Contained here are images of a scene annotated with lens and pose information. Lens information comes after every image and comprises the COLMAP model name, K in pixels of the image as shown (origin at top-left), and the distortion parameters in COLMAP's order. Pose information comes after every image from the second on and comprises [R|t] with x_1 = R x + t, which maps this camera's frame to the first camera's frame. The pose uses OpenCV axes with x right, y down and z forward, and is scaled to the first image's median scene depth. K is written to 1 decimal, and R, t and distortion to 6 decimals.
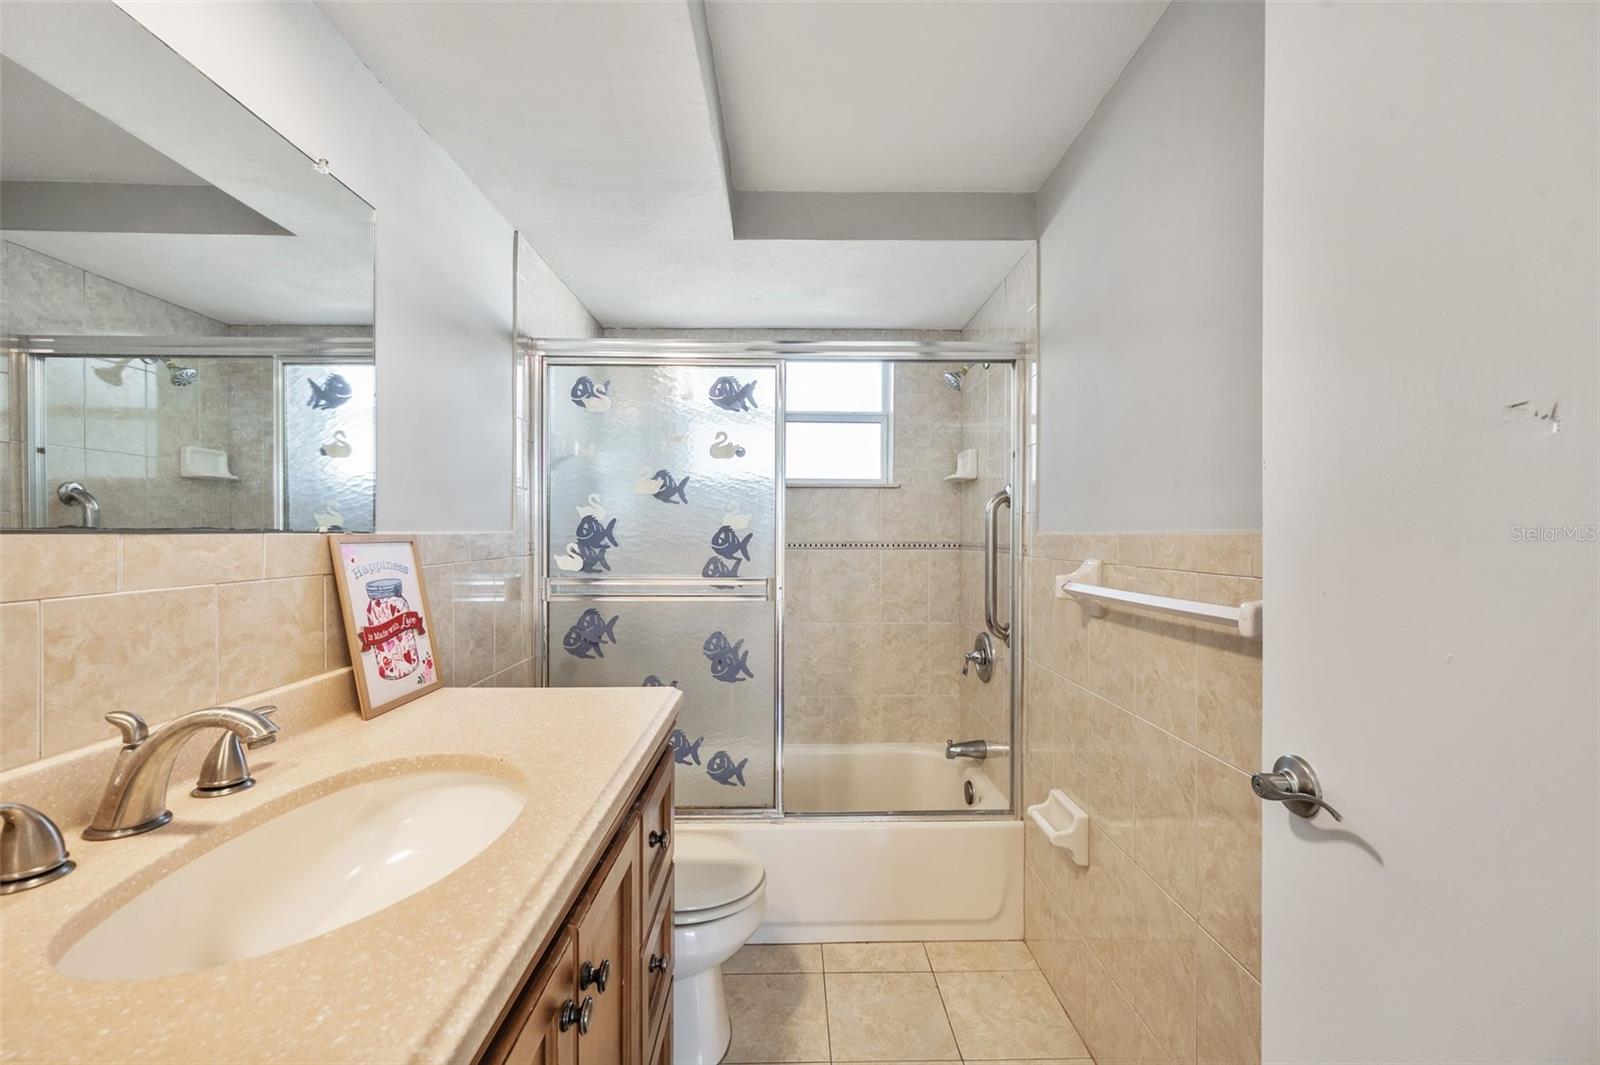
lens RADIAL K [[633.7, 0, 811.5], [0, 633.7, 534.3], [0, 0, 1]] dist [-0.003298, 0.001152]
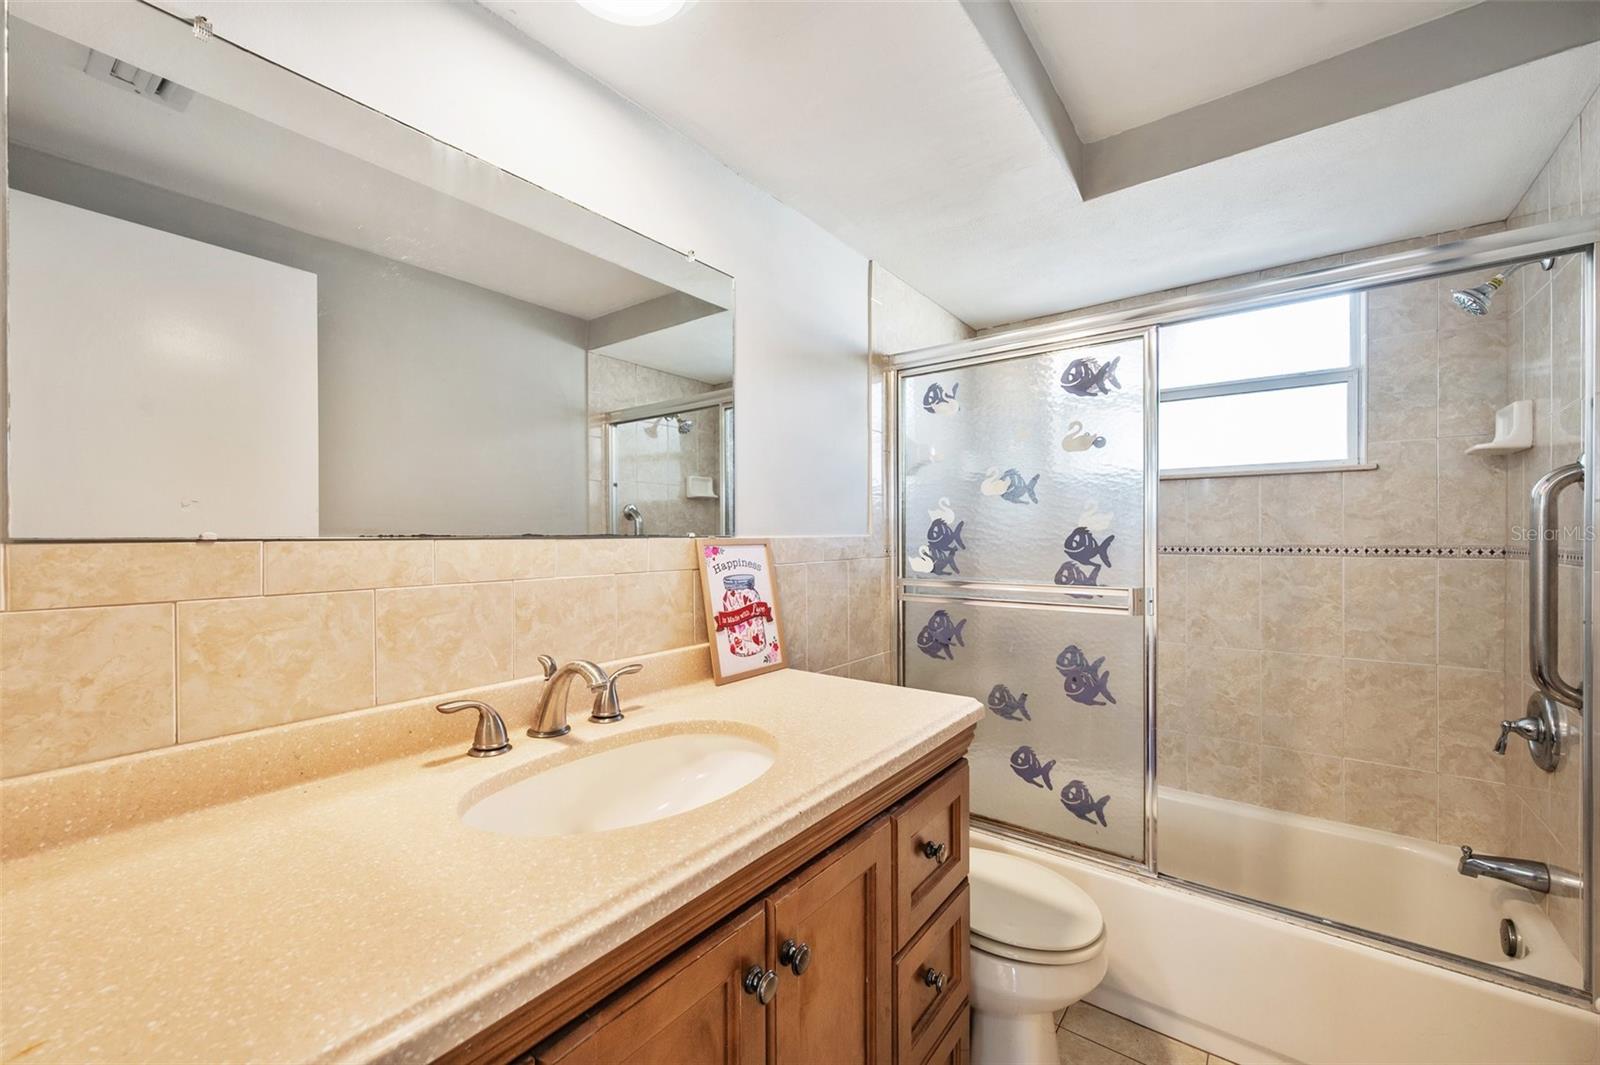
lens RADIAL K [[633.7, 0, 791.6], [0, 633.7, 536.5], [0, 0, 1]] dist [-0.003298, 0.001152]
pose [[0.779233, -0.004230, -0.626719, 0.103530], [0.004346, 0.999990, -0.001345, -0.000767], [0.626719, -0.001676, 0.779244, 0.056404]]
